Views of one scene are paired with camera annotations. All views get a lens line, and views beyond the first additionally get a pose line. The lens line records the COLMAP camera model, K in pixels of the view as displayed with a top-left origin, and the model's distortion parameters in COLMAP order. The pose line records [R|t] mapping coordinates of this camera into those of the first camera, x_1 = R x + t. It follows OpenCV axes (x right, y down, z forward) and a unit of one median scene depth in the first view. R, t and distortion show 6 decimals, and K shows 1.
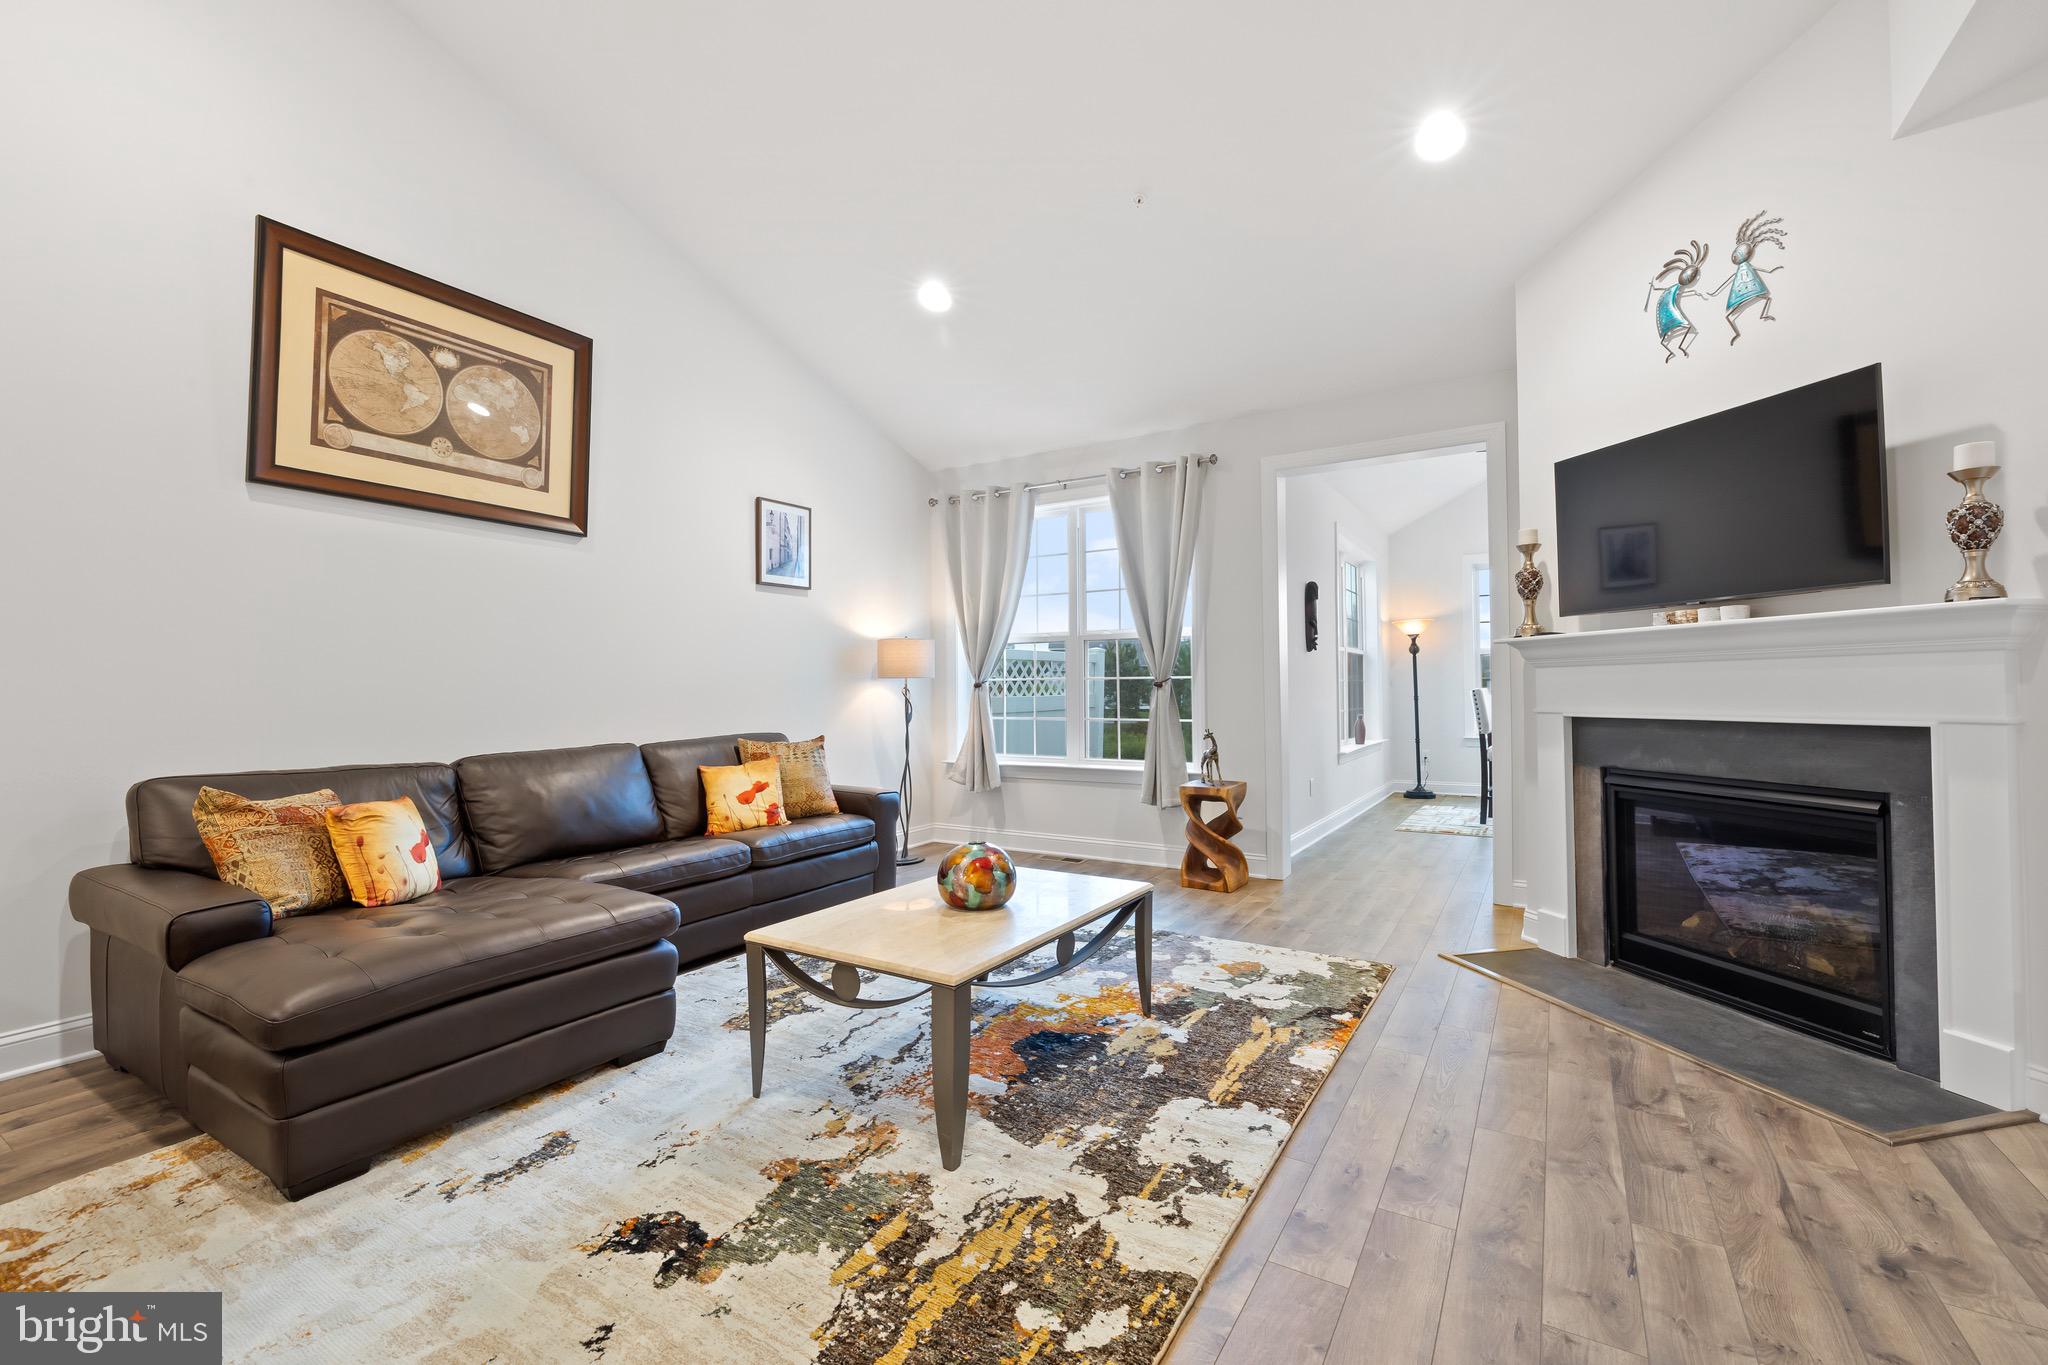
lens RADIAL K [[865.3, 0, 1018.7], [0, 865.3, 674.4], [0, 0, 1]] dist [0.001918, 0.000058]
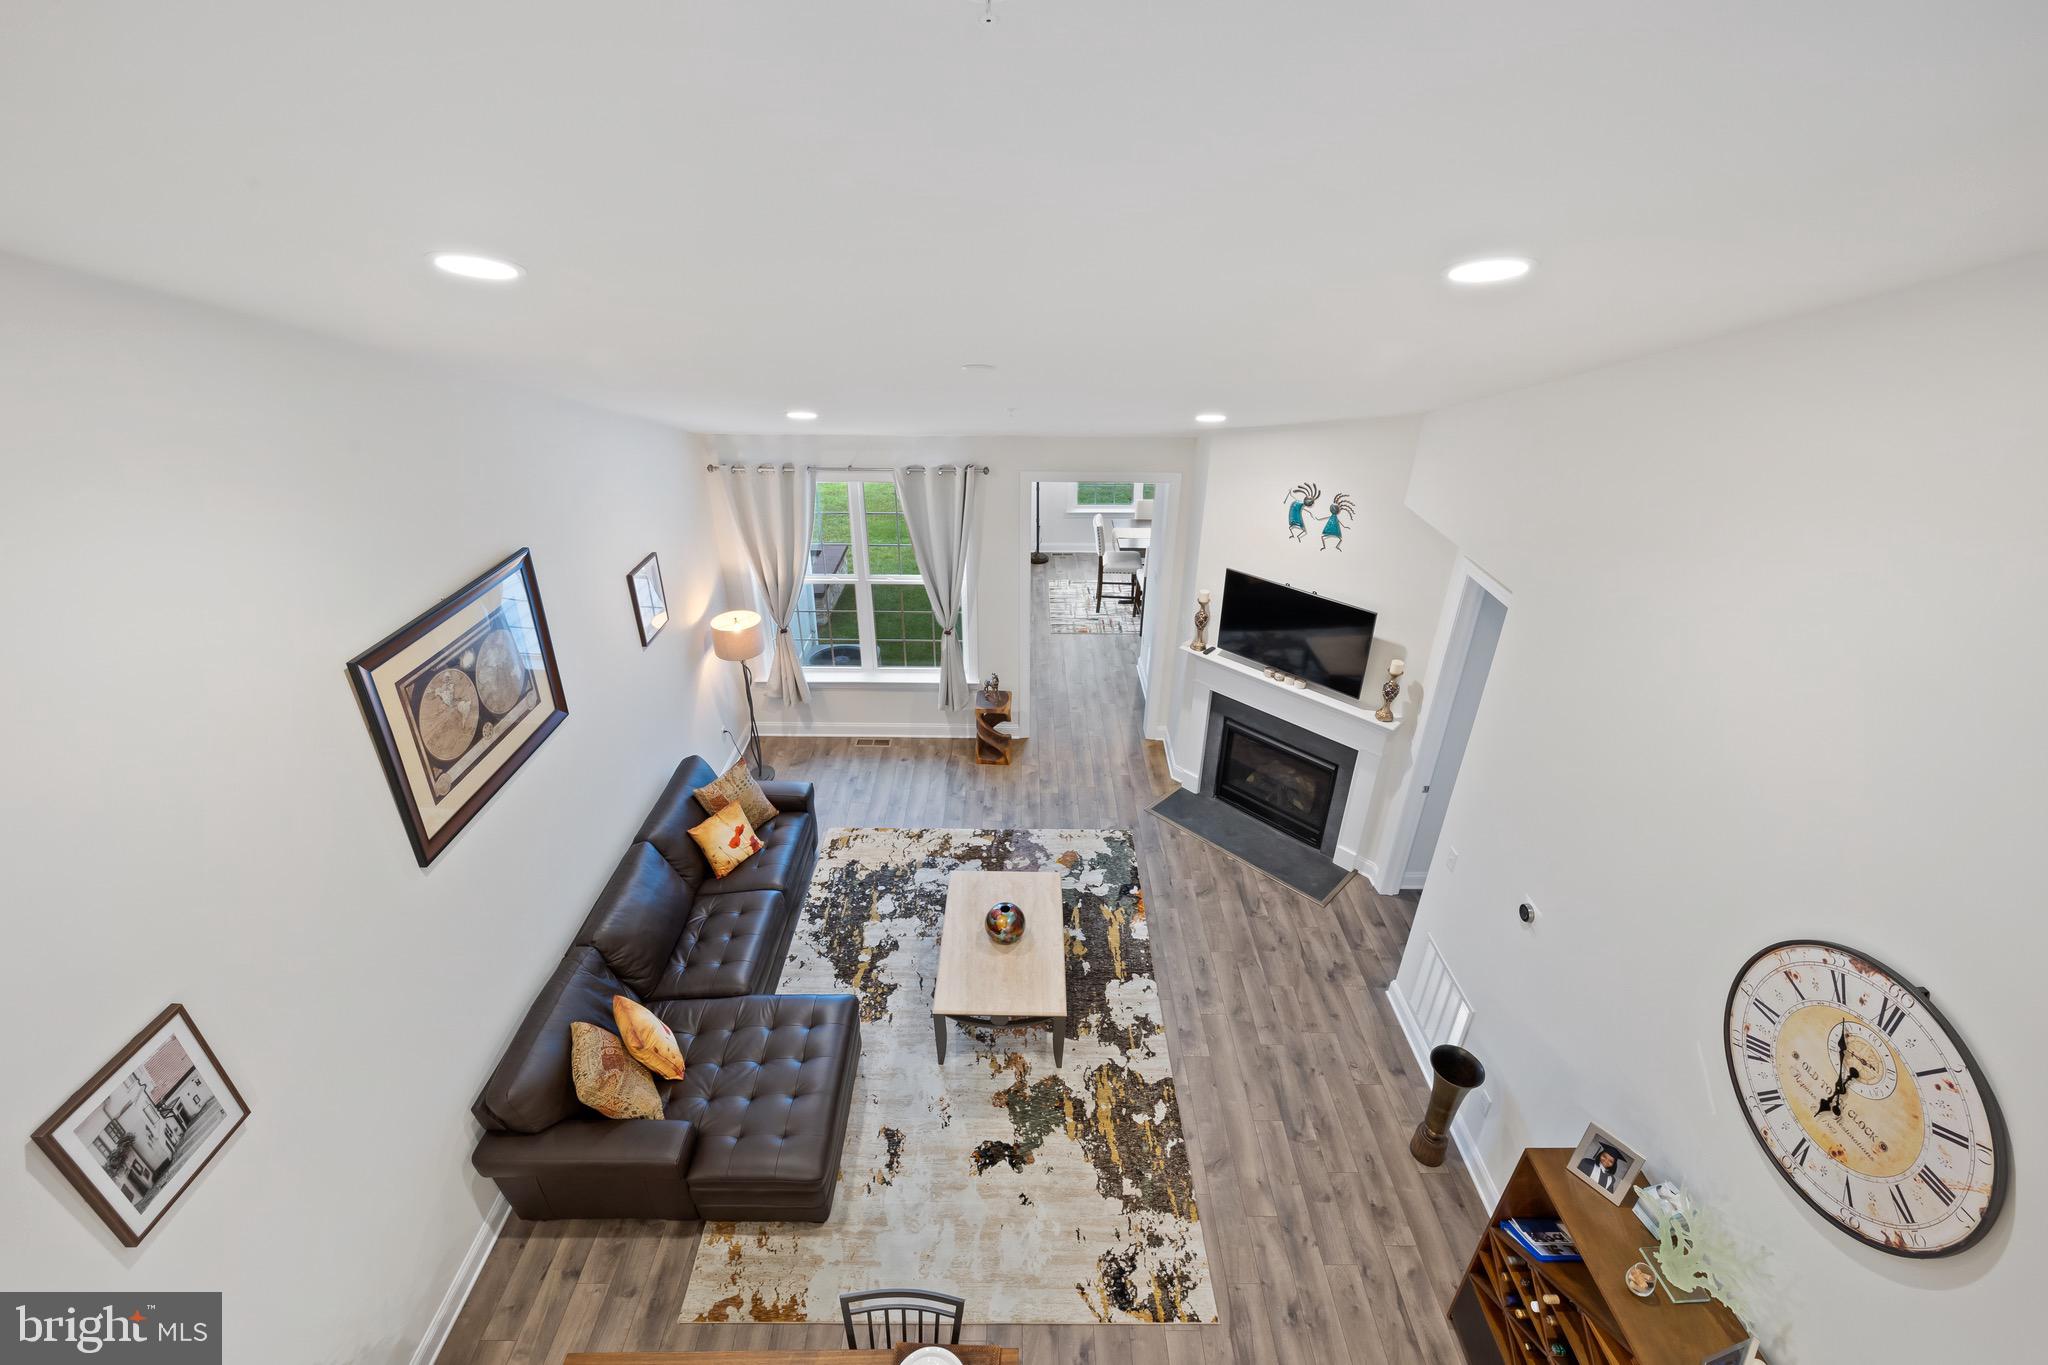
lens RADIAL K [[861.0, 0, 1019.1], [0, 861.0, 674.9], [0, 0, 1]] dist [0.001187, 0.000133]
pose [[0.849882, -0.239469, 0.469420, -0.793089], [-0.022056, 0.873841, 0.485712, -1.180973], [-0.526511, -0.423151, 0.737380, -0.191402]]
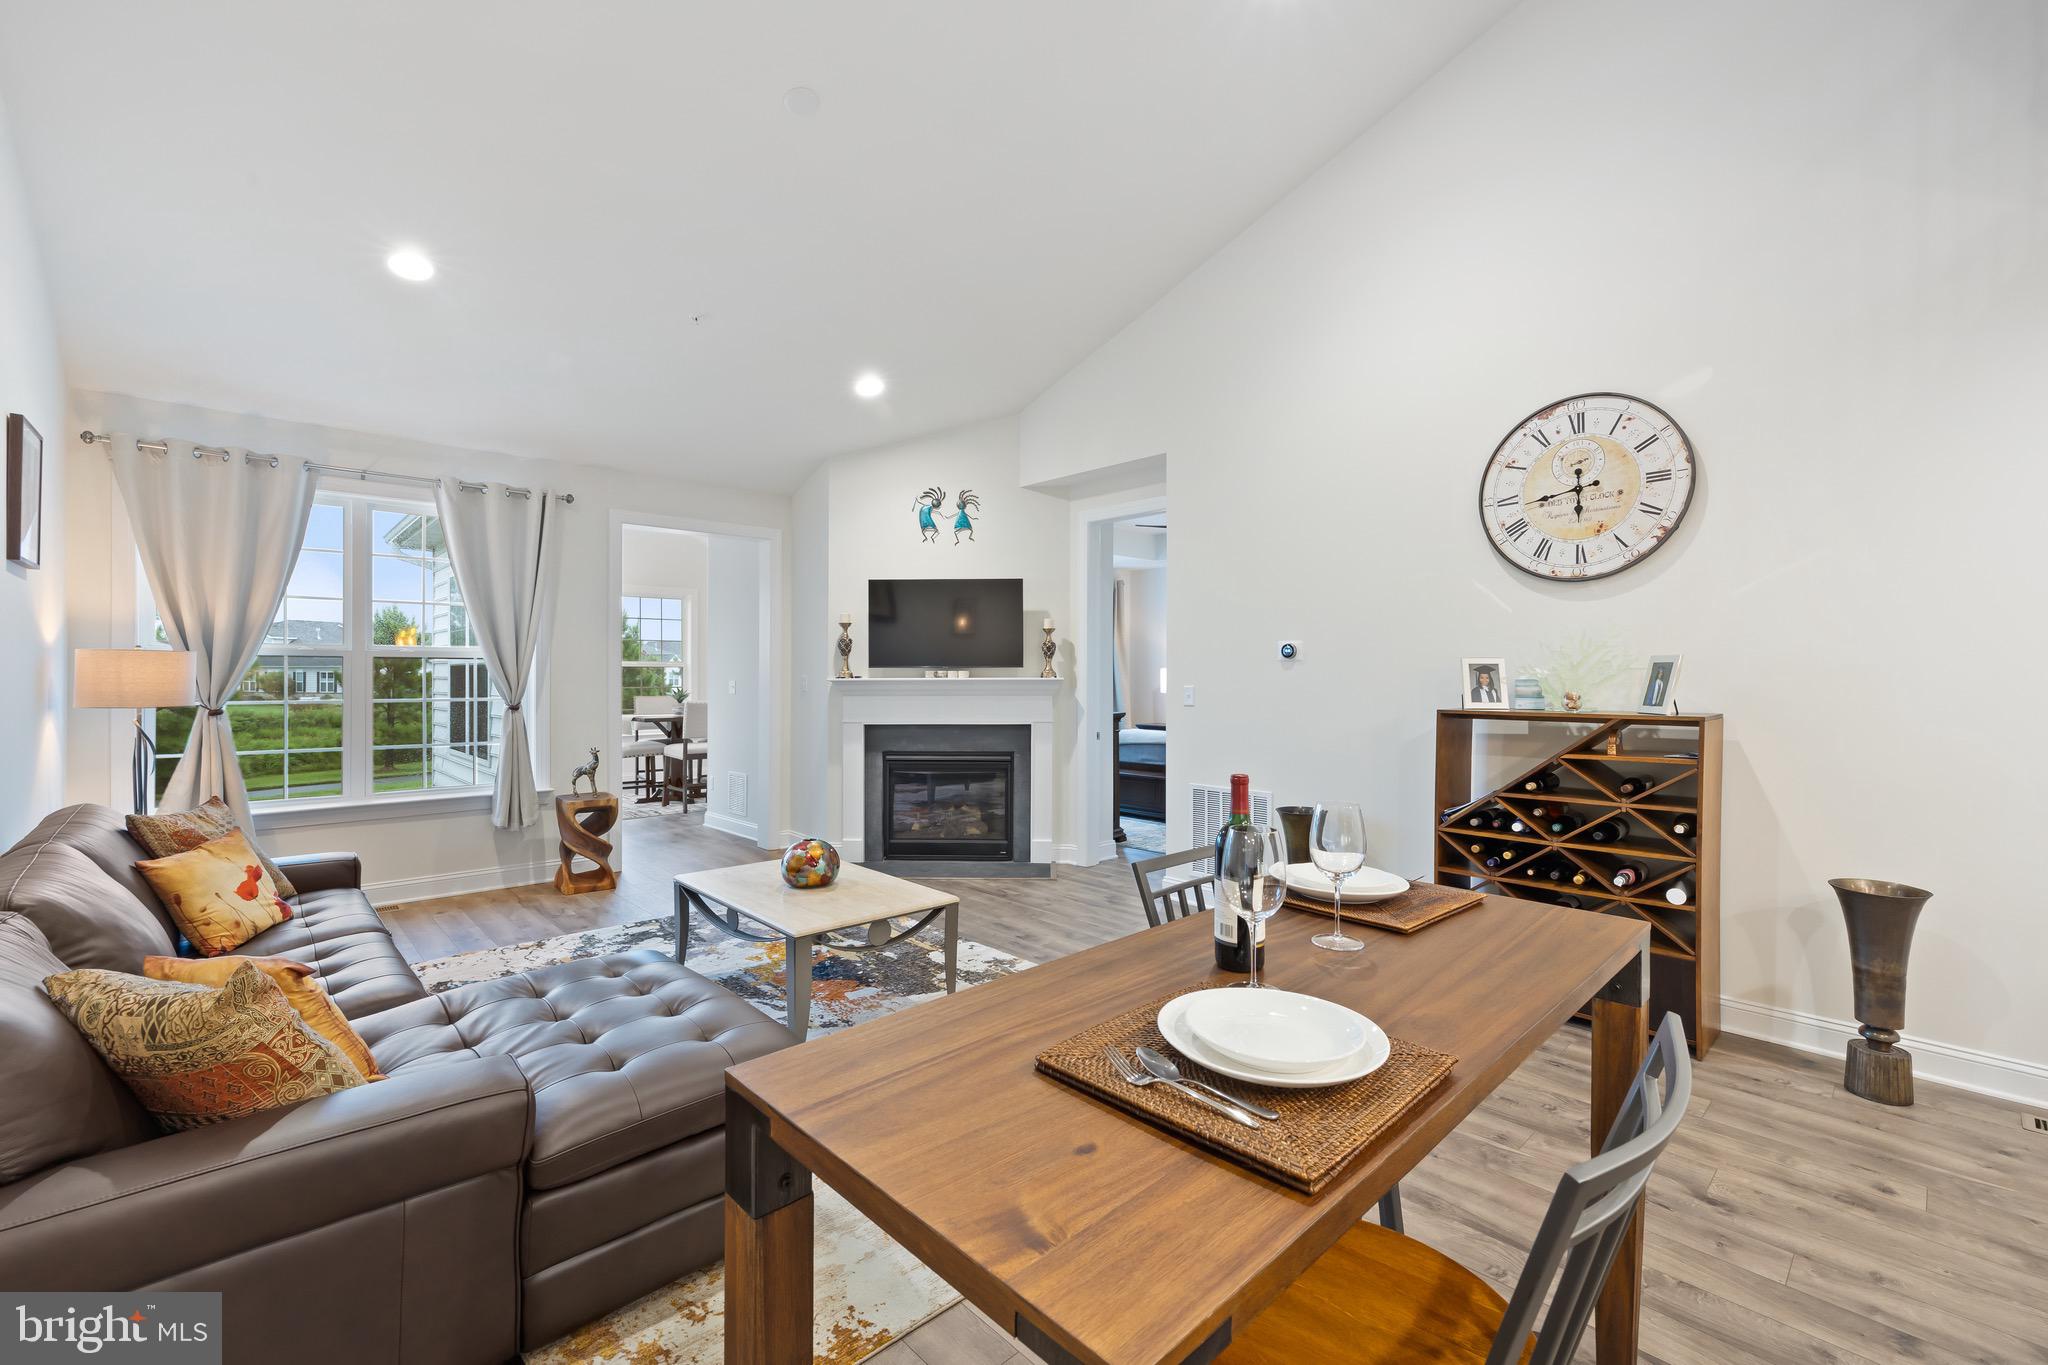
lens RADIAL K [[861.0, 0, 1019.1], [0, 861.0, 674.9], [0, 0, 1]] dist [0.001187, 0.000133]
pose [[0.264603, 0.009116, 0.964314, -1.295292], [-0.020068, 0.999791, -0.003945, -0.068450], [-0.964149, -0.018308, 0.264731, 0.326530]]
